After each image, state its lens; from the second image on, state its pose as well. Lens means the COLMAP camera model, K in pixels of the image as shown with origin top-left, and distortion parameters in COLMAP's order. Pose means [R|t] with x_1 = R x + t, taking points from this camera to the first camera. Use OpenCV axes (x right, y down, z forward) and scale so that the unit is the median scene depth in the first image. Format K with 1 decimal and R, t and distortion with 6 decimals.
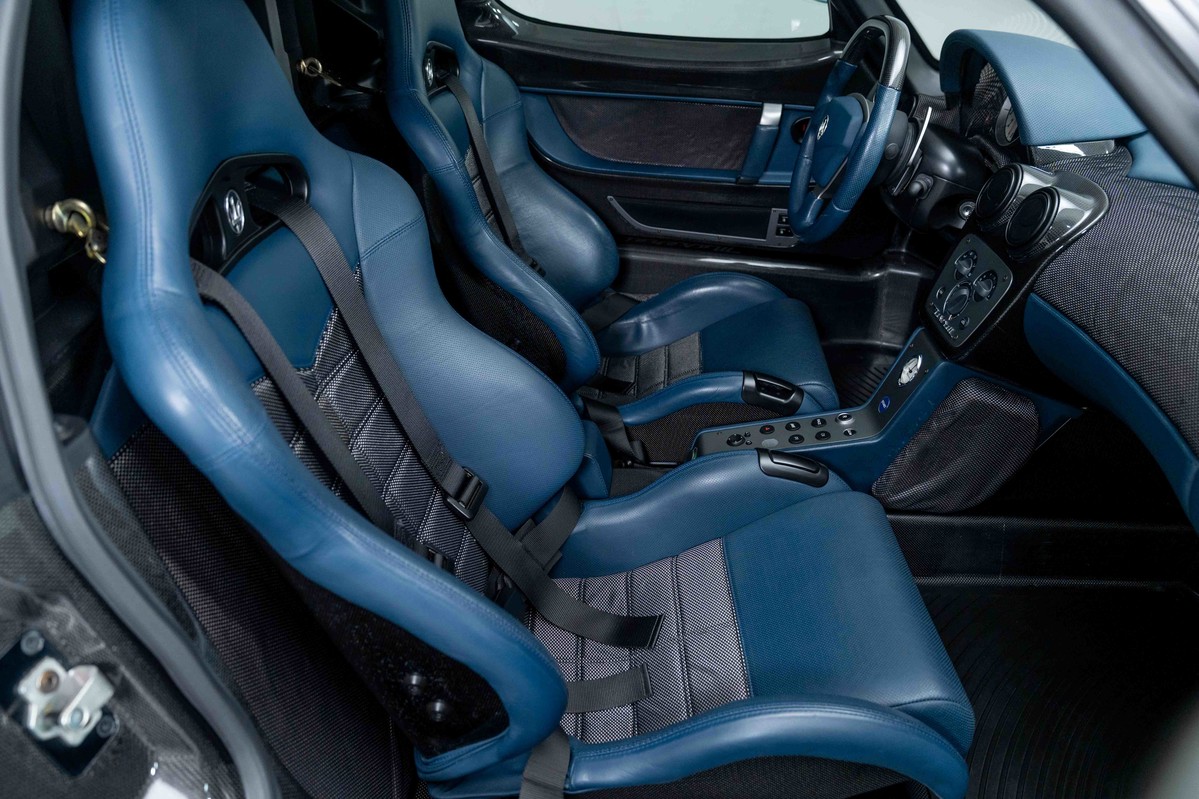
lens RADIAL K [[807.7, 0, 599.5], [0, 807.7, 399.5], [0, 0, 1]] dist [-0.040481, 0.003229]
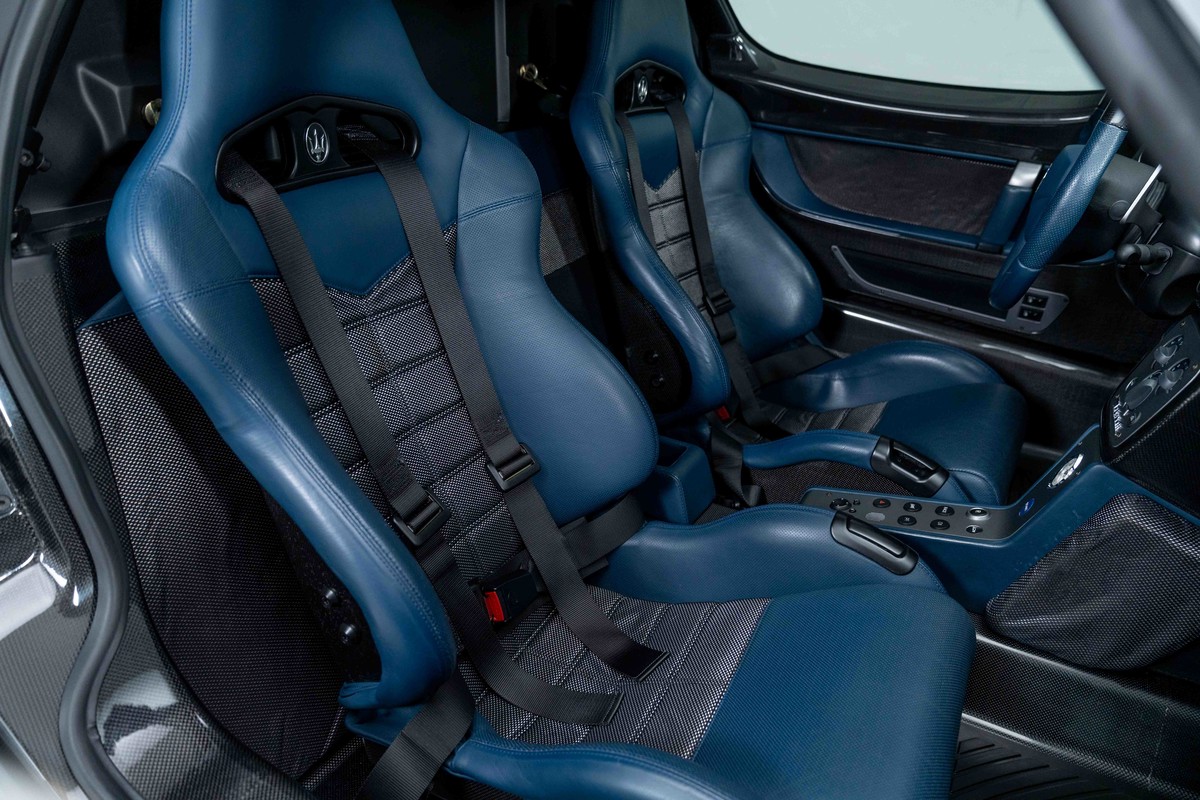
lens RADIAL K [[777.9, 0, 600.0], [0, 777.9, 400.0], [0, 0, 1]] dist [-0.027066, 0.003182]
pose [[0.890862, 0.216326, -0.399460, 0.239339], [-0.248822, 0.968064, -0.030662, 0.029891], [0.380070, 0.126710, 0.916238, 0.107110]]
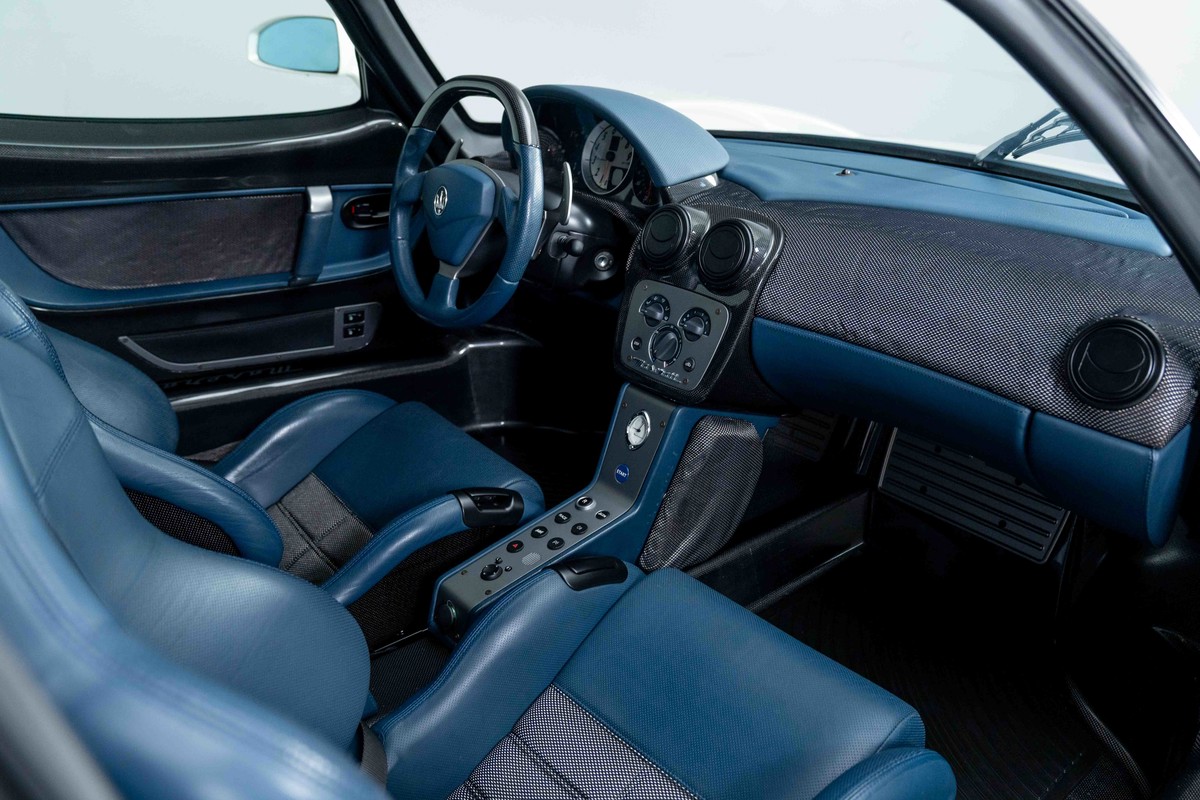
lens RADIAL K [[931.0, 0, 600.0], [0, 931.0, 400.0], [0, 0, 1]] dist [-0.004890, -0.002255]
pose [[0.740212, -0.258394, 0.620741, -0.284030], [0.333896, 0.942592, -0.005789, -0.069842], [-0.583610, 0.211548, 0.783994, 0.145466]]
